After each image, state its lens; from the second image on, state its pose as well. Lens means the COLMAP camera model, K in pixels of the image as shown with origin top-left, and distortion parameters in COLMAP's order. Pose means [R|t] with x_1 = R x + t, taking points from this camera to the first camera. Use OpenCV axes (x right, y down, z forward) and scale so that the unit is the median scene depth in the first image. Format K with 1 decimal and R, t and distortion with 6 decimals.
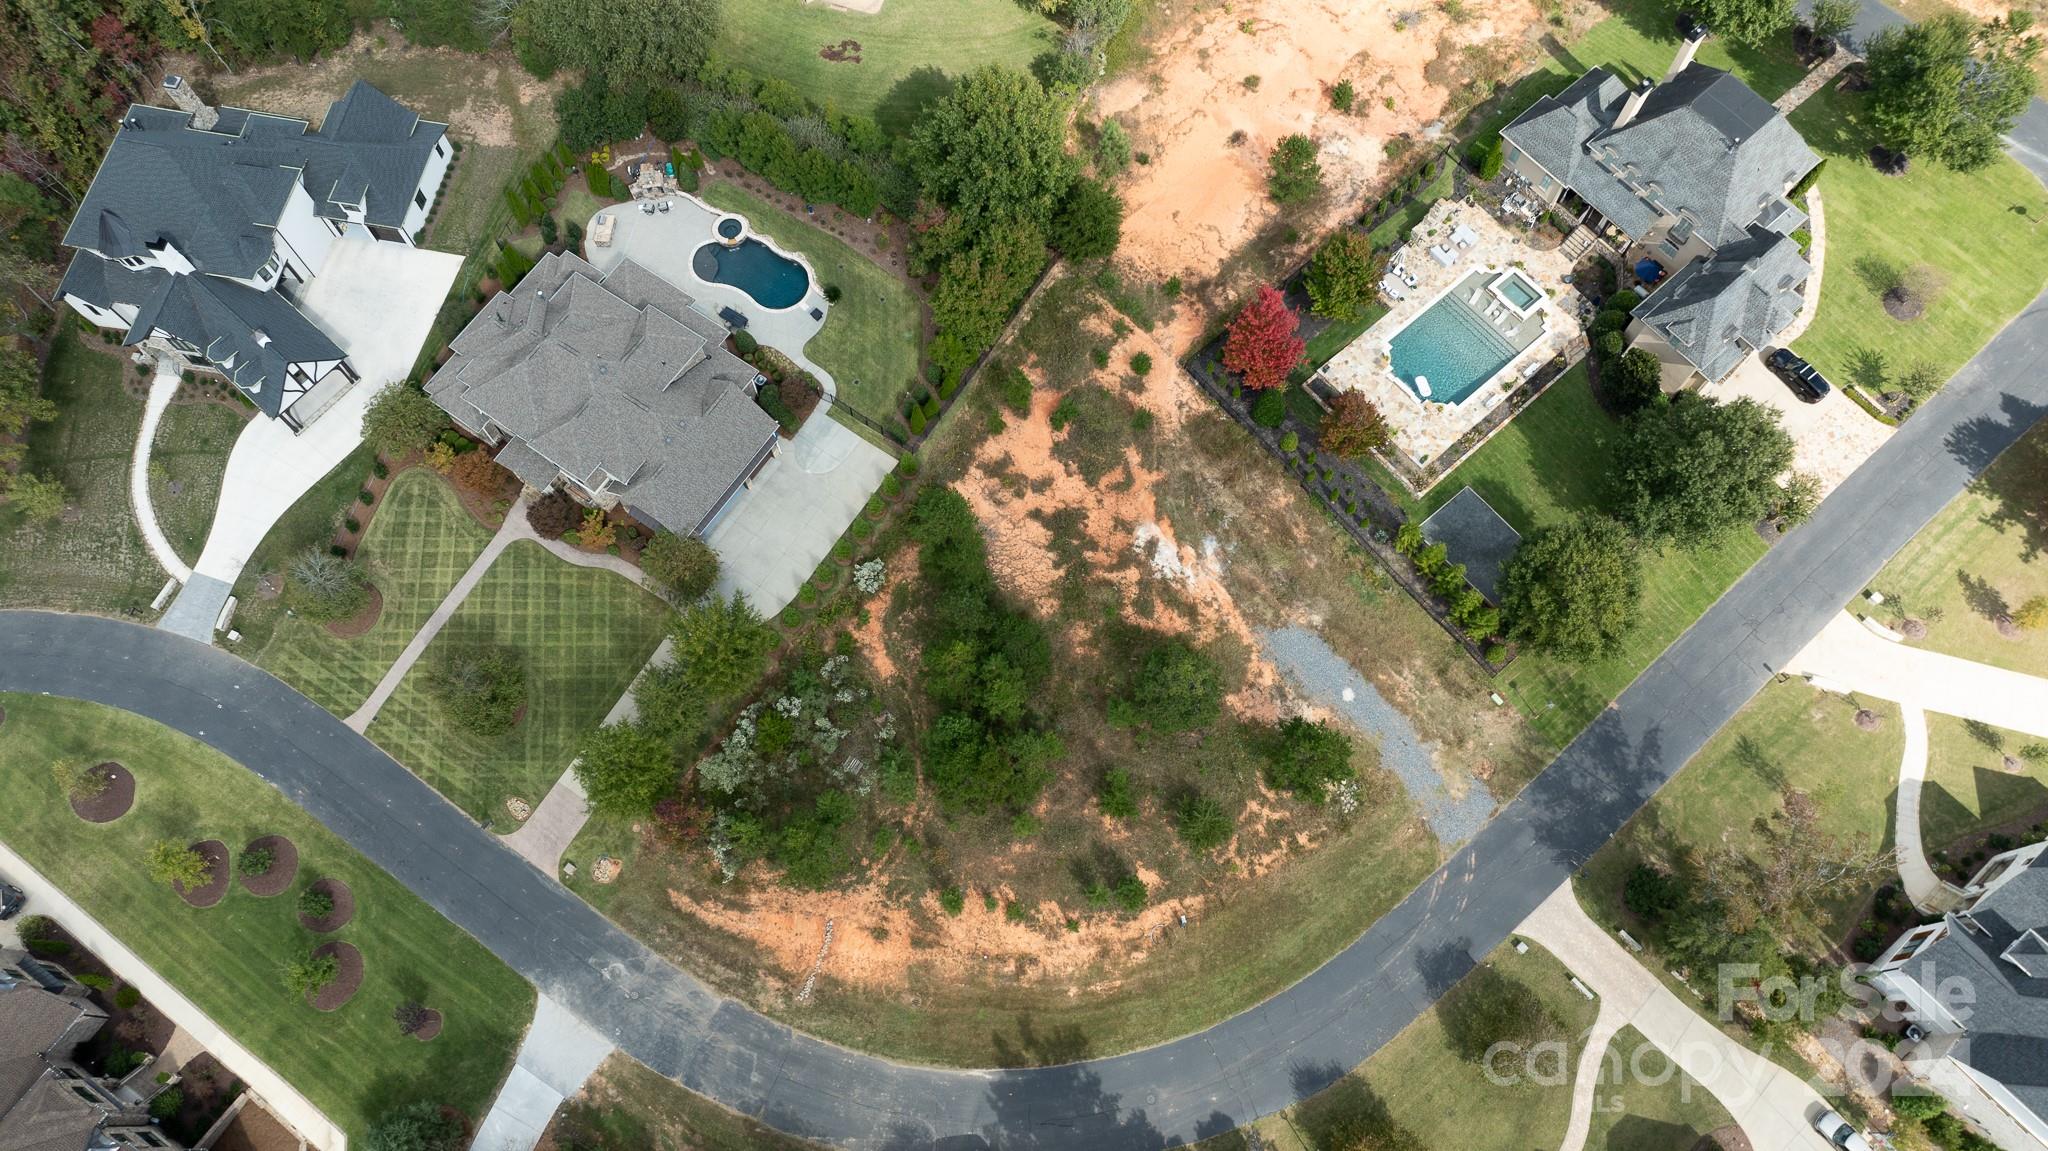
lens RADIAL K [[1443.7, 0, 1022.3], [0, 1443.7, 573.5], [0, 0, 1]] dist [-0.032463, 0.023308]
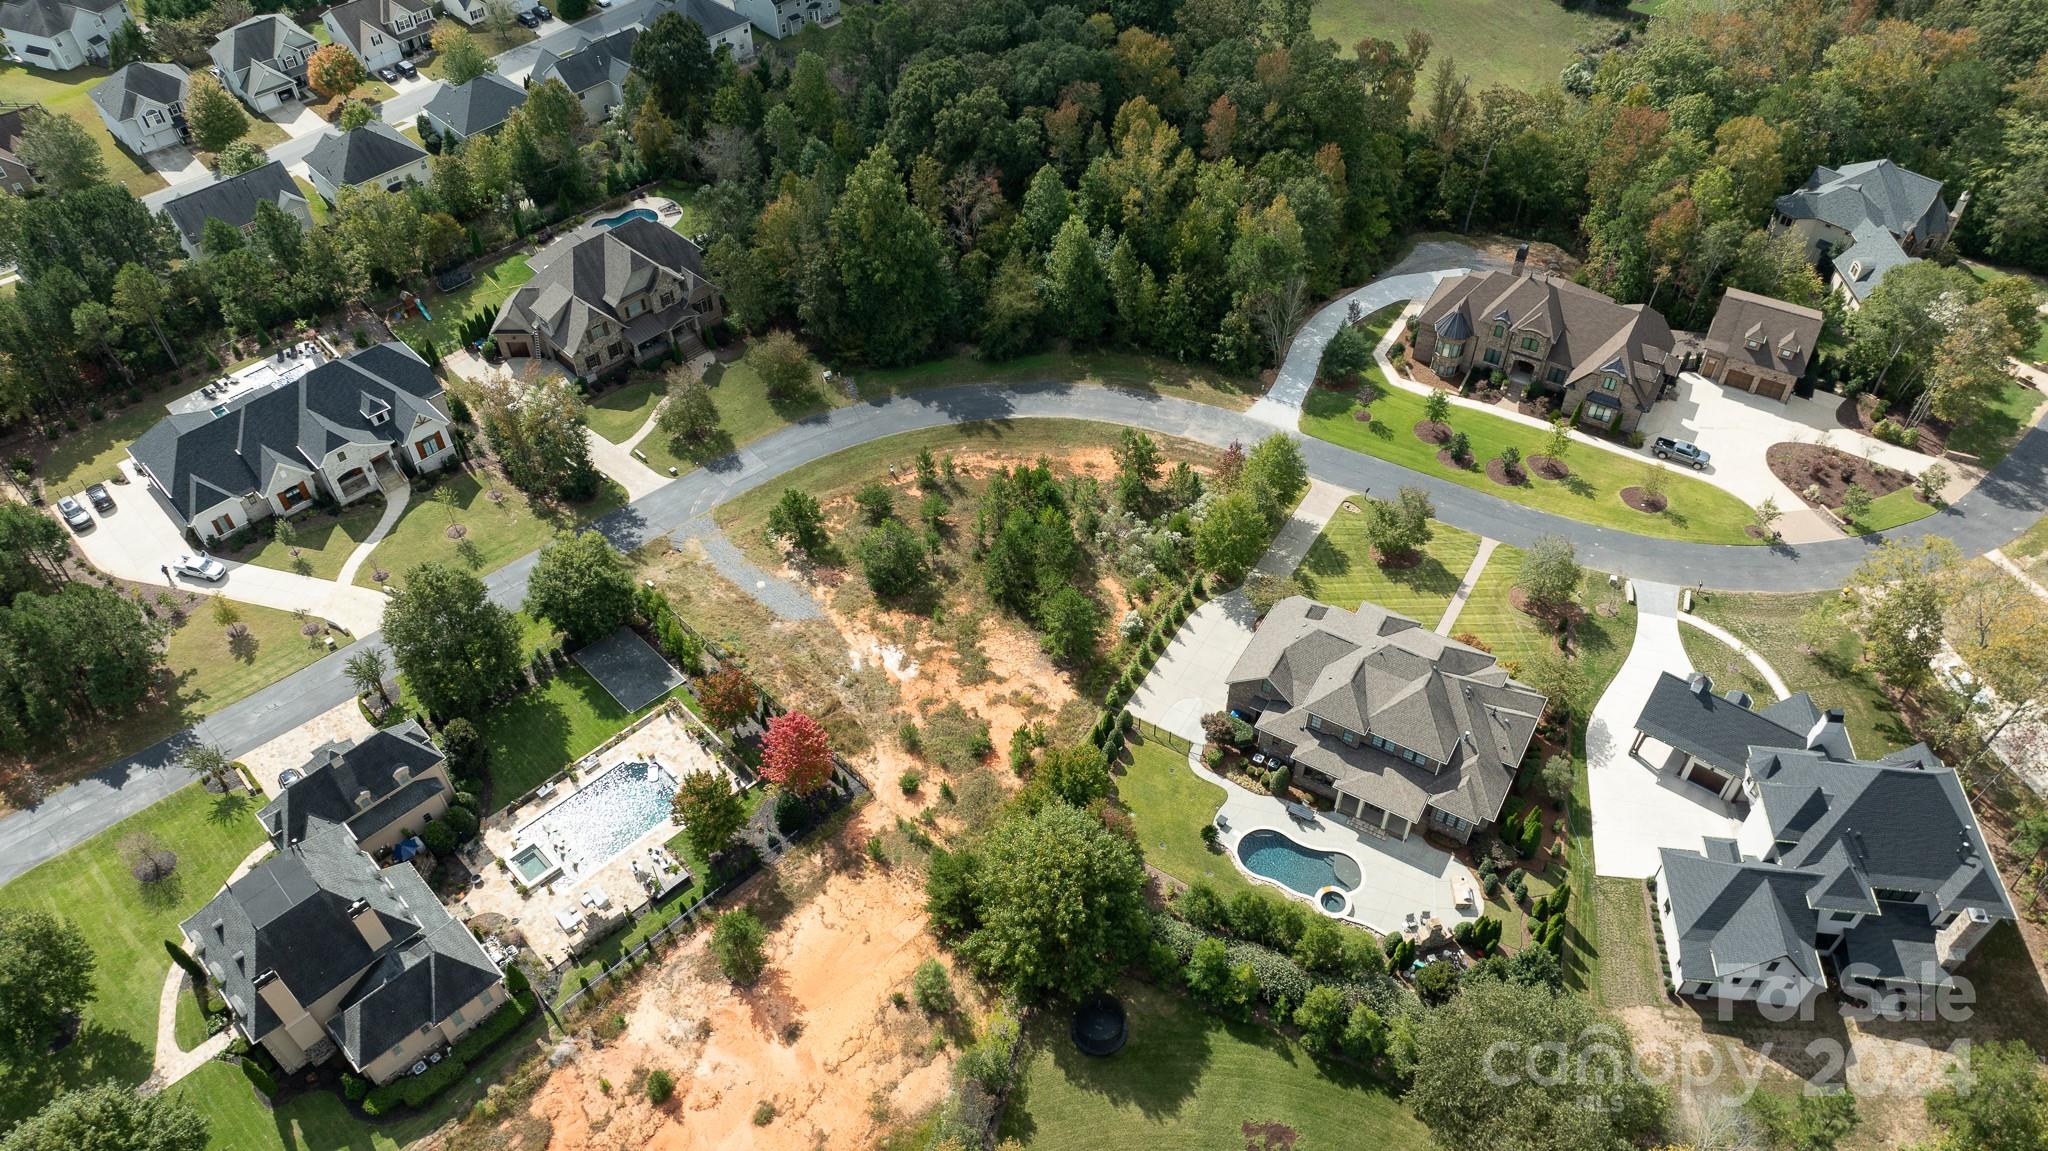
lens RADIAL K [[1443.7, 0, 1019.7], [0, 1443.7, 574.1], [0, 0, 1]] dist [-0.032463, 0.023308]
pose [[-0.998264, 0.051596, -0.028401, 0.024356], [-0.047160, -0.411389, 0.910239, -1.143077], [0.035280, 0.909998, 0.413108, 0.449385]]
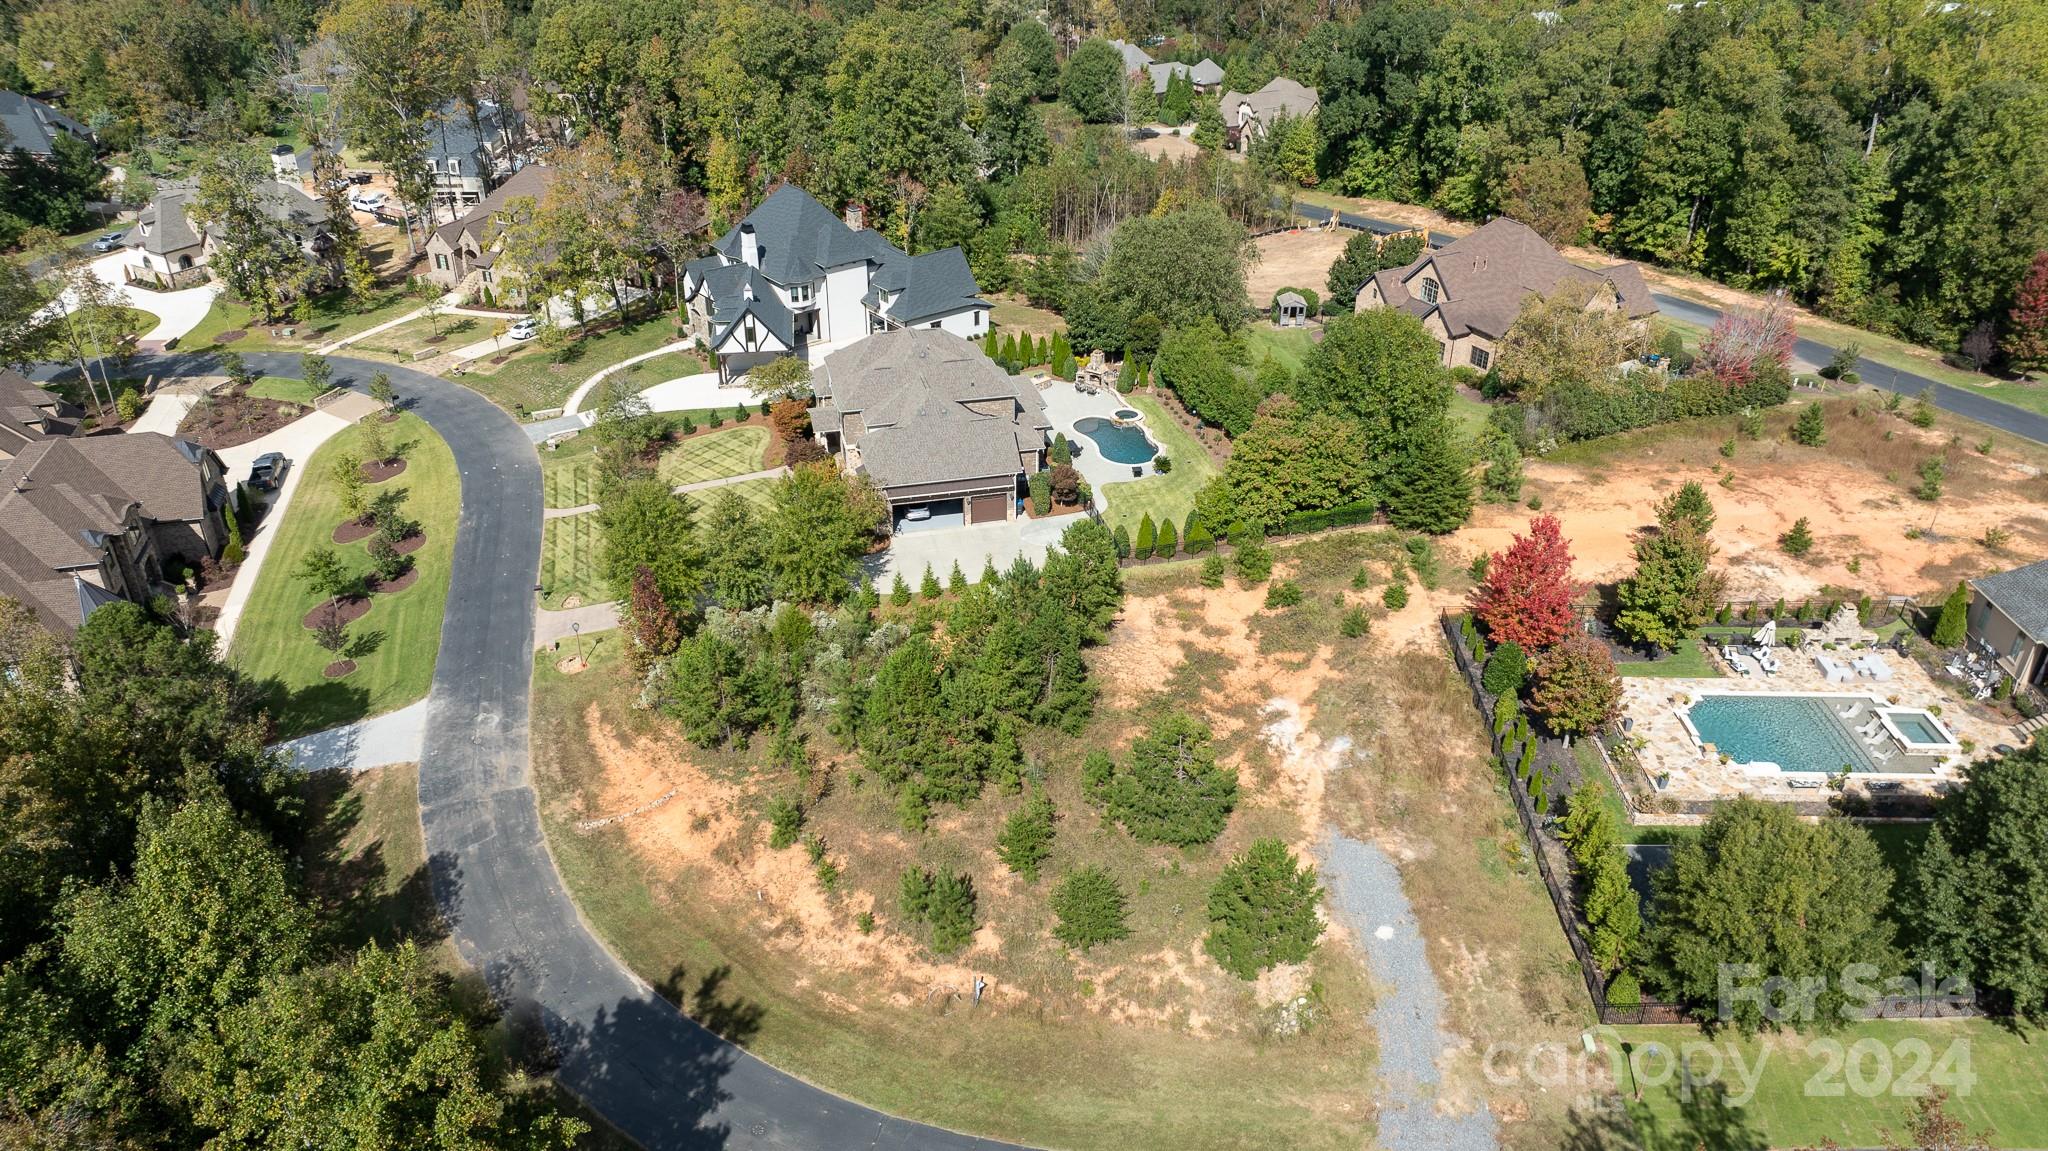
lens RADIAL K [[1443.7, 0, 1024.1], [0, 1443.7, 576.1], [0, 0, 1]] dist [-0.032463, 0.023308]
pose [[0.743527, 0.336633, -0.577794, 0.438572], [-0.623810, 0.660430, -0.417964, 0.366500], [0.240892, 0.671201, 0.701043, 0.366322]]
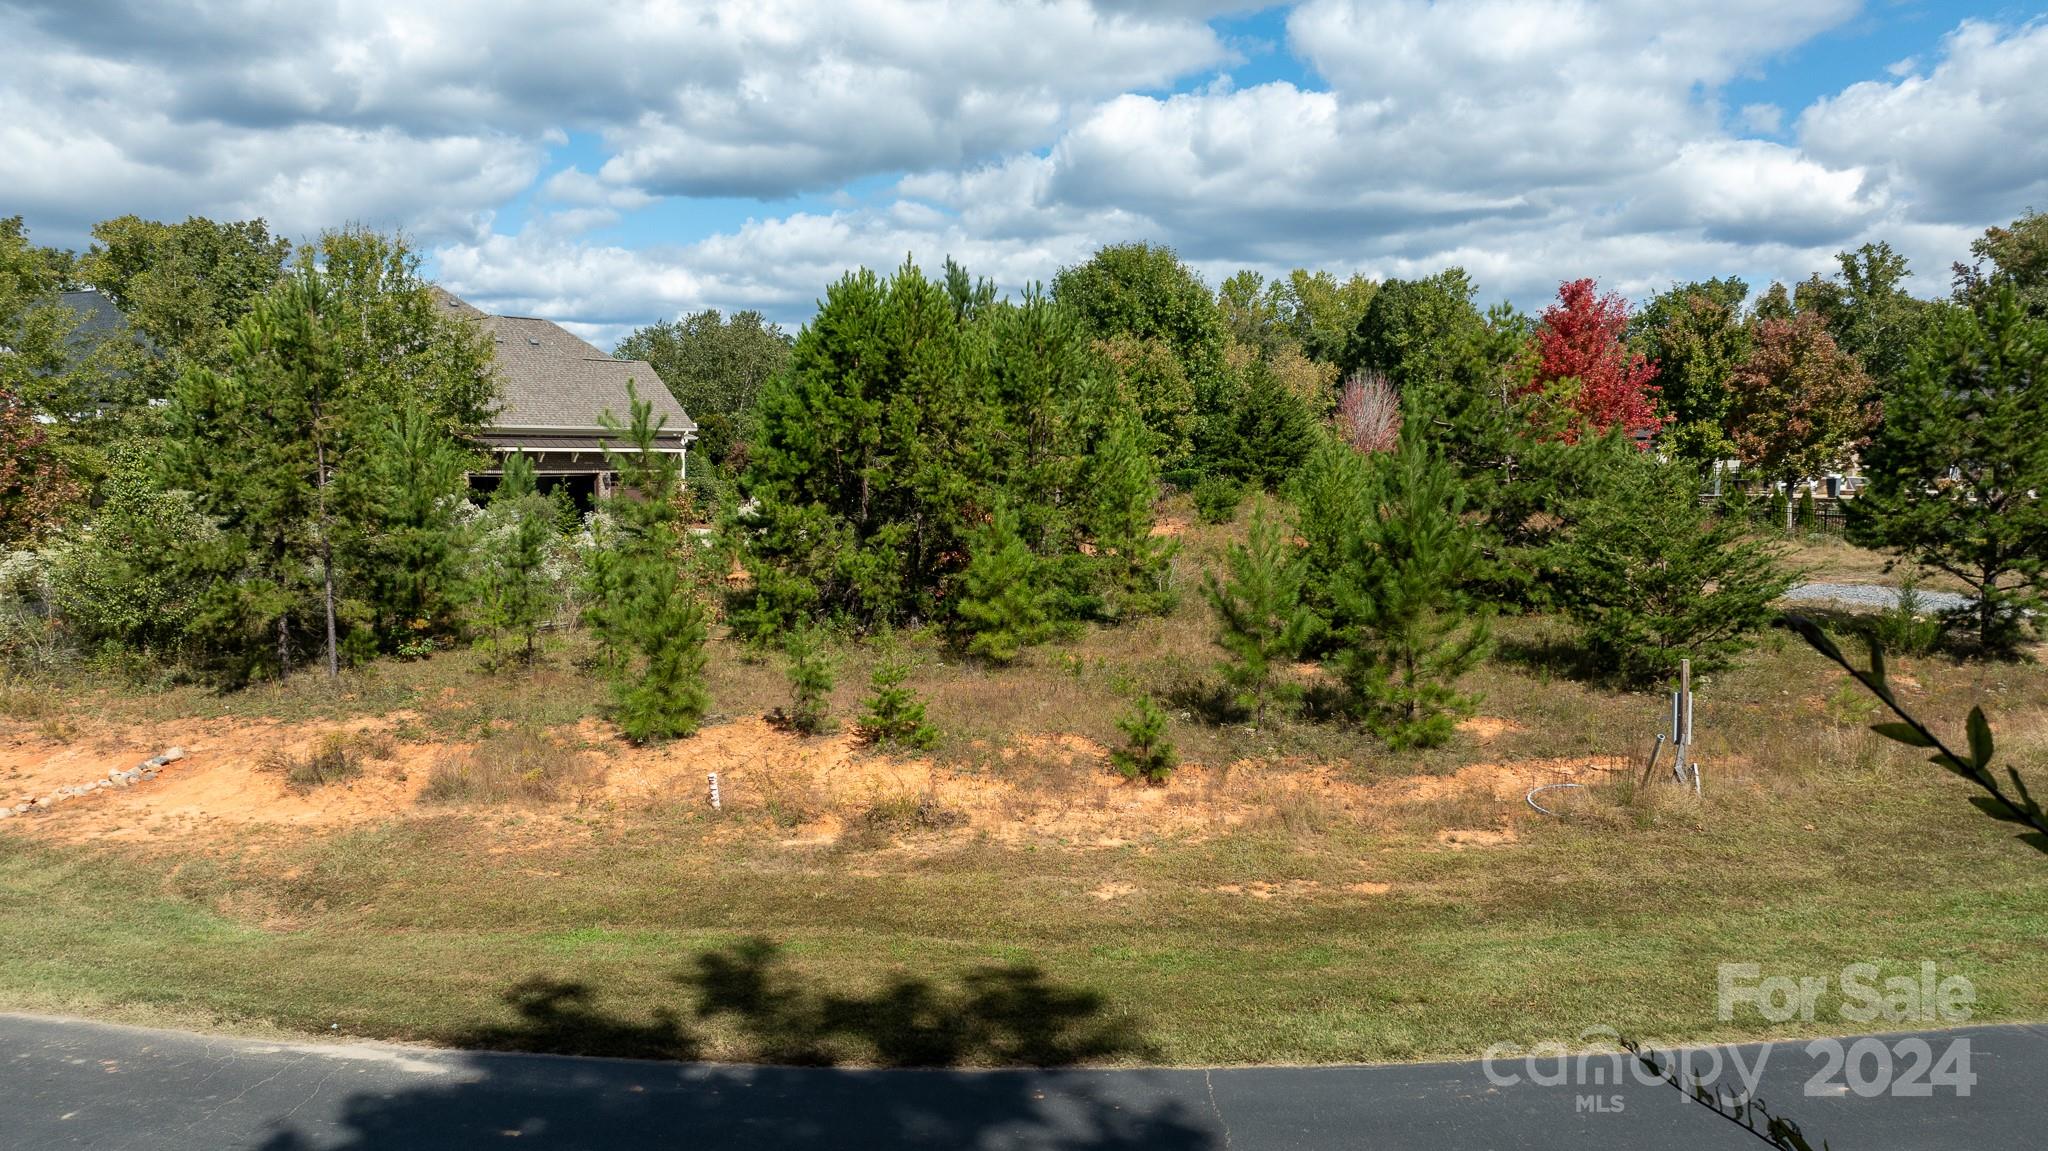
lens RADIAL K [[1443.7, 0, 1024.1], [0, 1443.7, 579.8], [0, 0, 1]] dist [-0.032463, 0.023308]
pose [[0.986530, 0.016941, -0.162700, 0.049546], [-0.153503, 0.439571, -0.884994, 0.408728], [0.056525, 0.898048, 0.436250, 0.839579]]
